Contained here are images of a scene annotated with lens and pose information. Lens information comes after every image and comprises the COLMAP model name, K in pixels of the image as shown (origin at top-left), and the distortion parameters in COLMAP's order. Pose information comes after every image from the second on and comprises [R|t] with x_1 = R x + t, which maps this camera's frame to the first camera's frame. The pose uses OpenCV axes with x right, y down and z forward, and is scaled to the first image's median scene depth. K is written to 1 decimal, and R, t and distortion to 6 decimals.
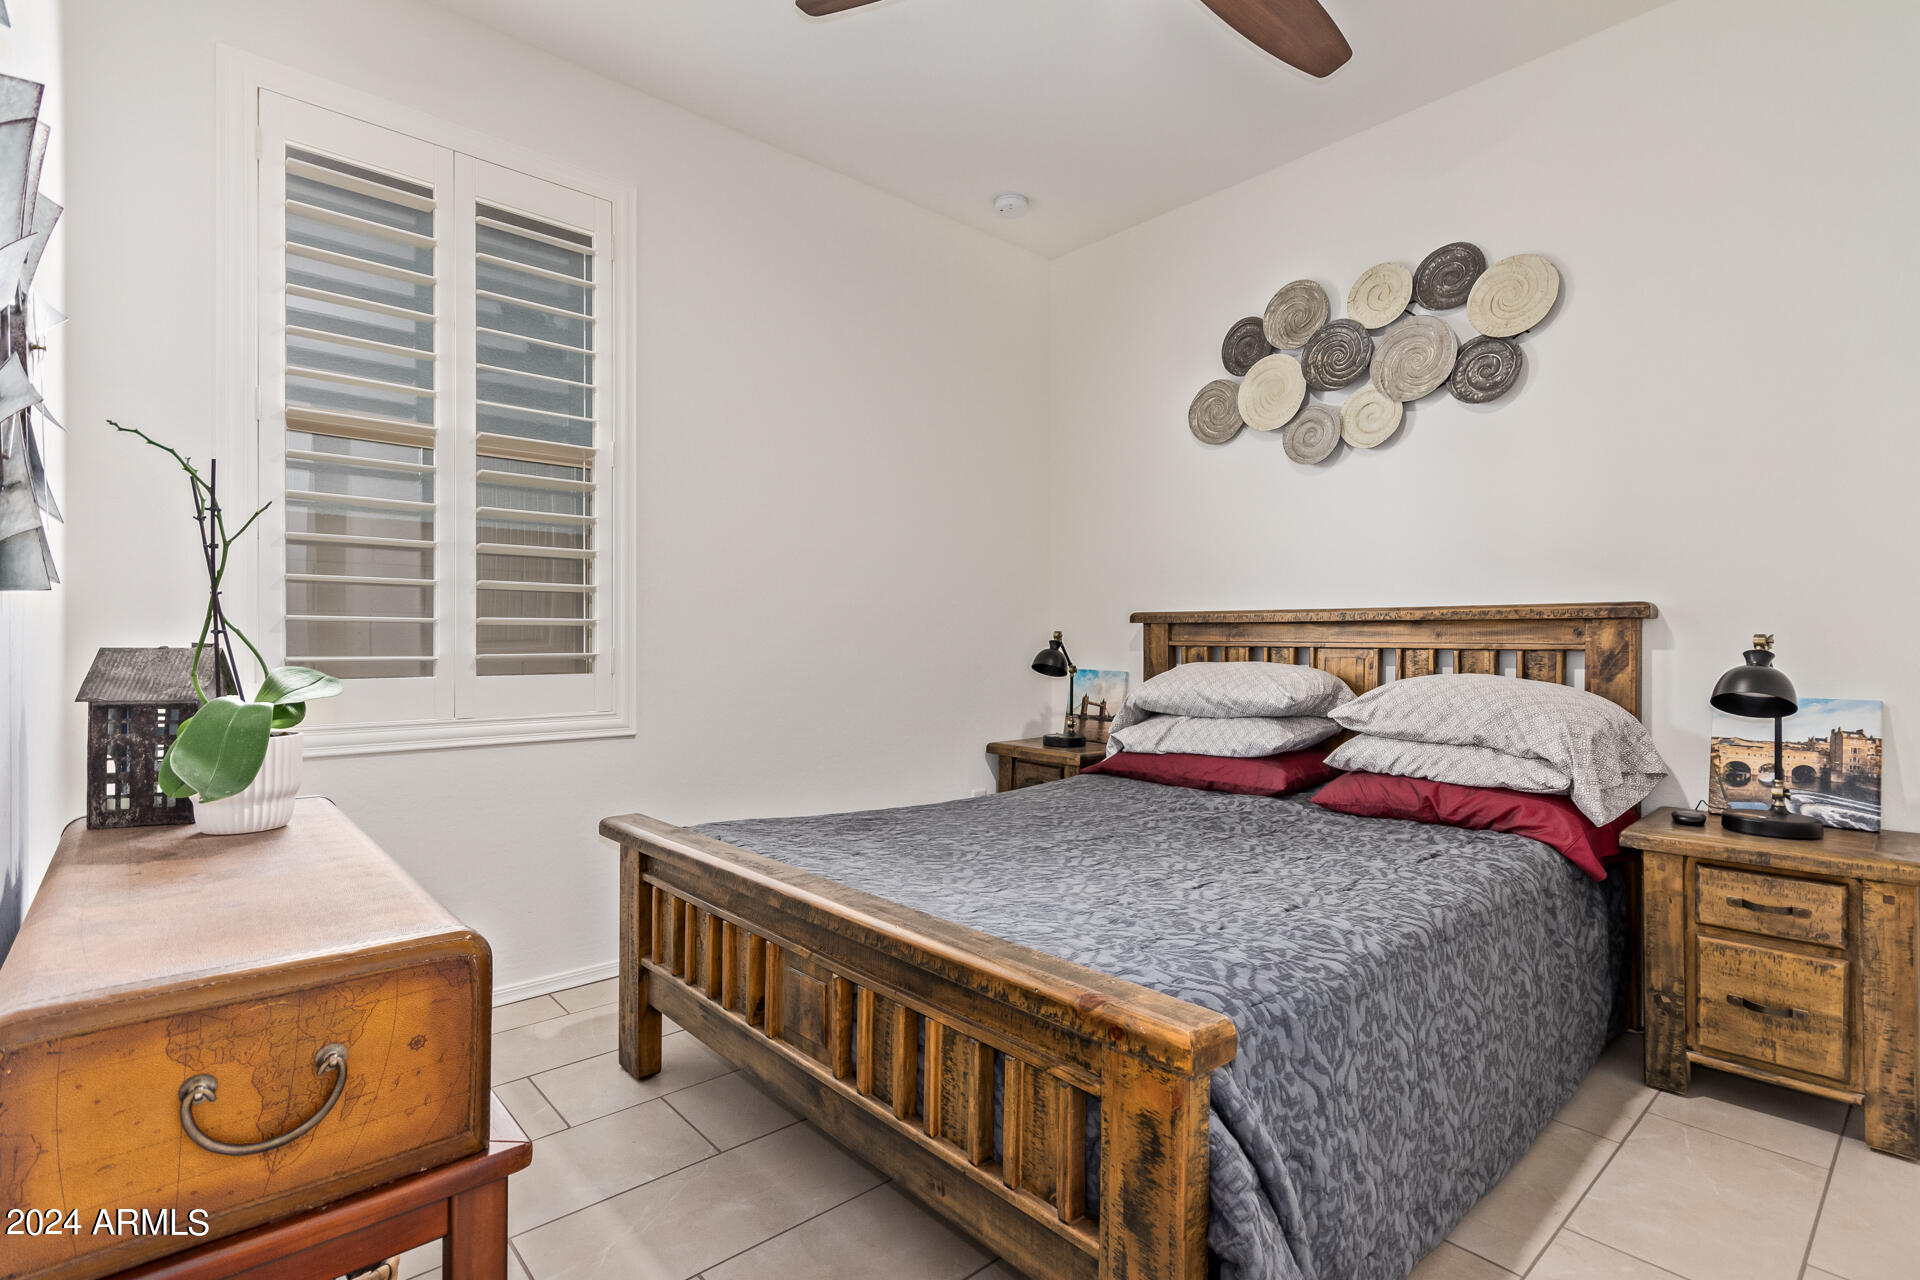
lens RADIAL K [[904.8, 0, 971.0], [0, 904.8, 642.2], [0, 0, 1]] dist [0.007082, 0.002449]
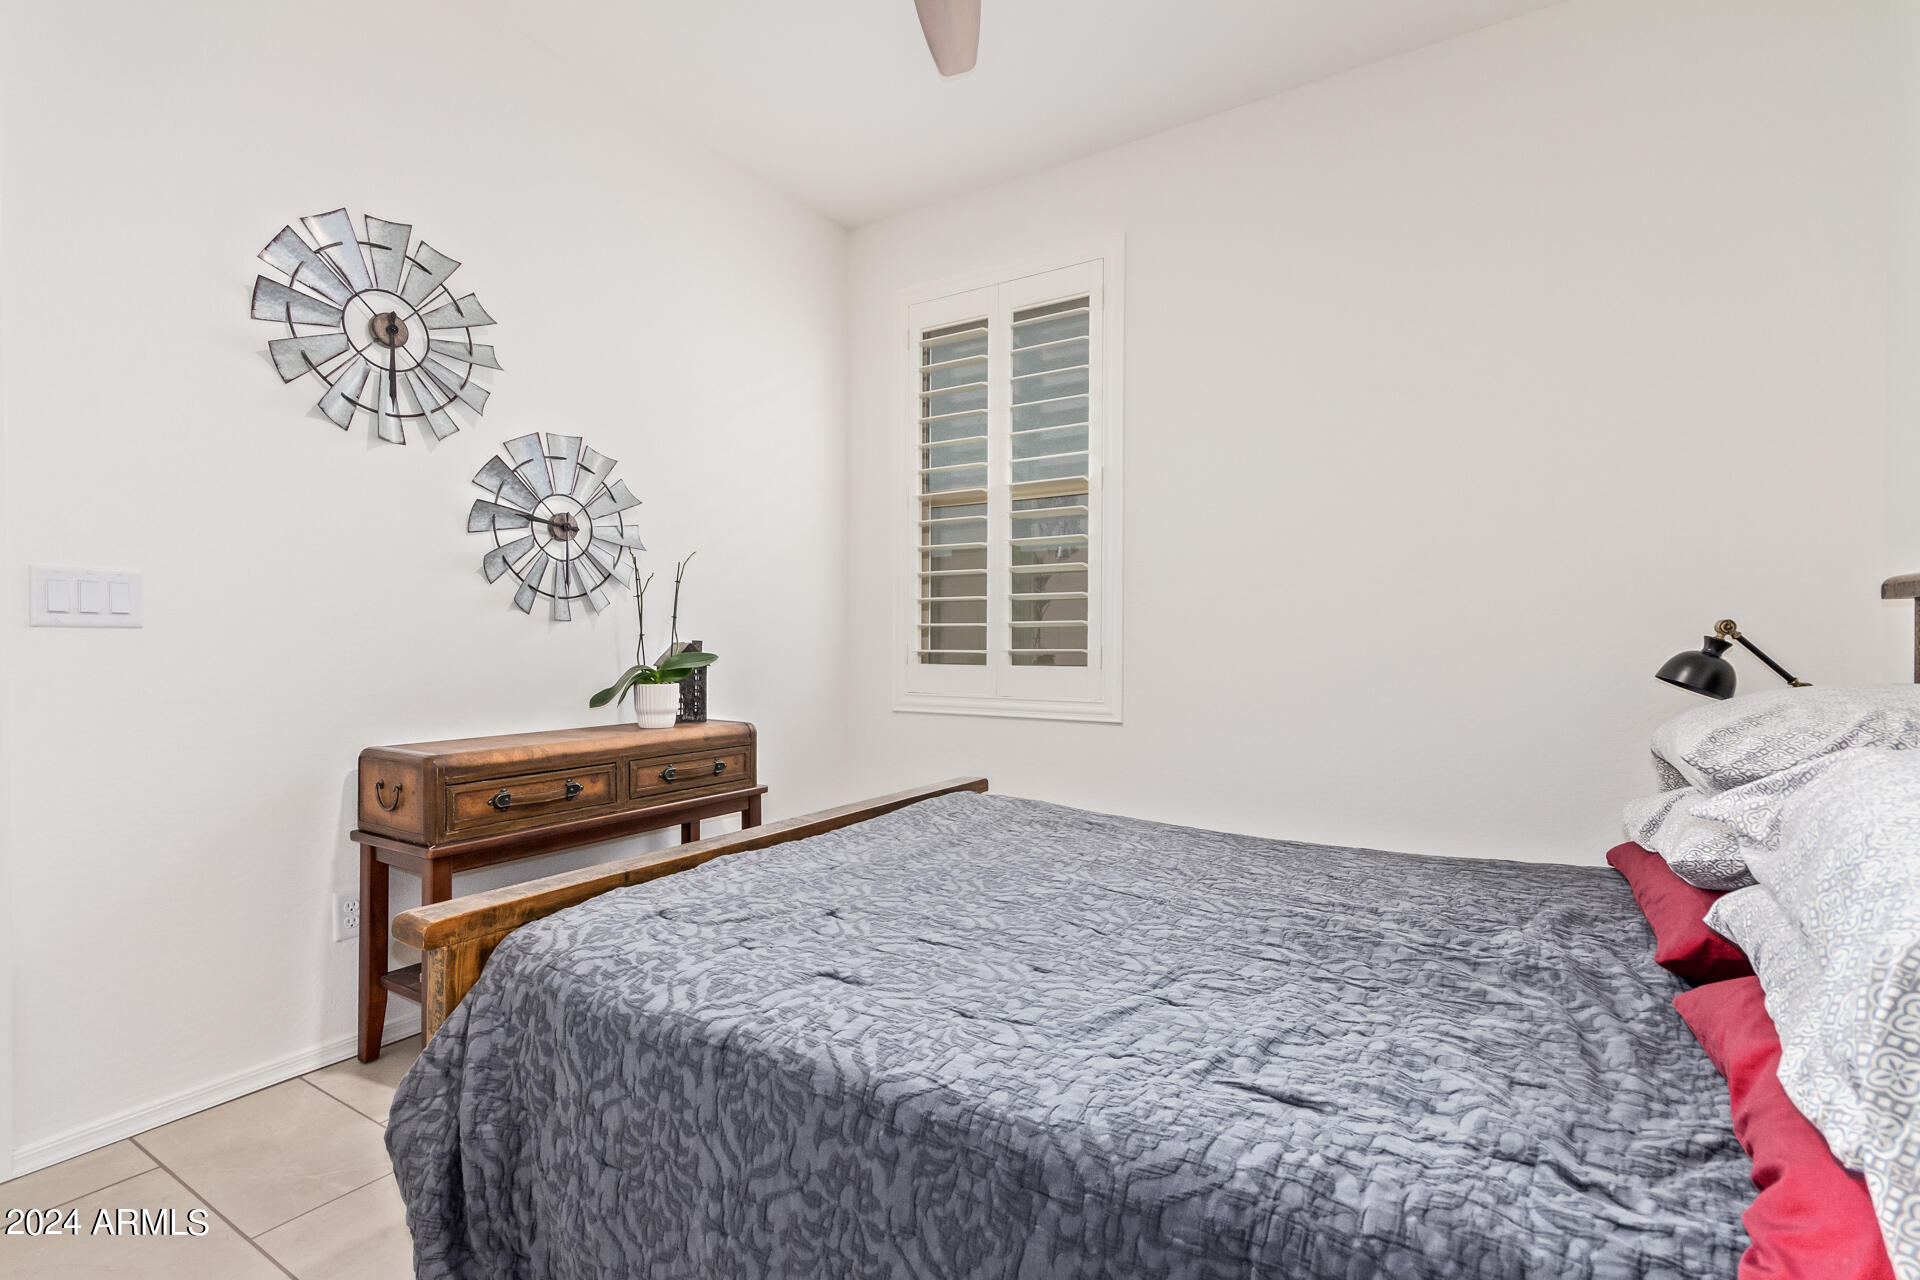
lens RADIAL K [[904.8, 0, 964.8], [0, 904.8, 640.7], [0, 0, 1]] dist [0.007082, 0.002449]
pose [[0.272143, -0.003287, -0.962251, 0.743189], [-0.004010, 0.999982, -0.004550, 0.006613], [0.962248, 0.005097, 0.272125, 0.588244]]
